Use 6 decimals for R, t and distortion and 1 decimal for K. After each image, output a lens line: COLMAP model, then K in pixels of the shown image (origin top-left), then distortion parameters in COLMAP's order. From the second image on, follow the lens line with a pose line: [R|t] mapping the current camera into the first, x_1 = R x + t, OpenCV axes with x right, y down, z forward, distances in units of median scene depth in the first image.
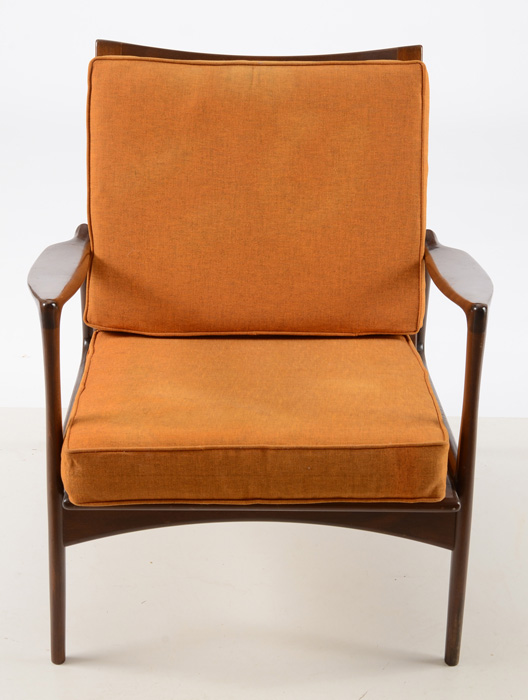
lens RADIAL K [[1532.1, 0, 269.3], [0, 1532.1, 349.6], [0, 0, 1]] dist [0.476109, 0.000000]
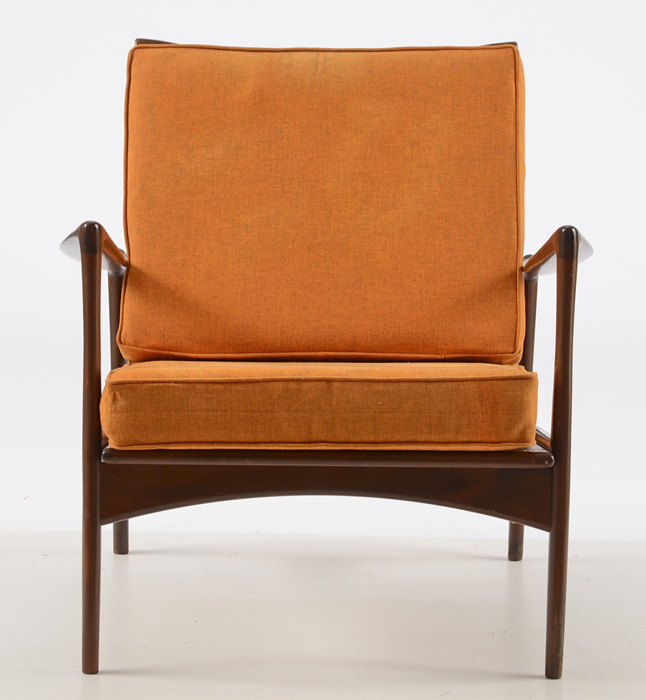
lens RADIAL K [[2453.8, 0, 319.6], [0, 2453.8, 350.2], [0, 0, 1]] dist [0.778316, 0.000000]
pose [[0.999879, -0.006010, -0.014351, 0.009188], [0.002777, 0.976510, -0.215456, 0.277166], [0.015309, 0.215390, 0.976408, -0.308687]]
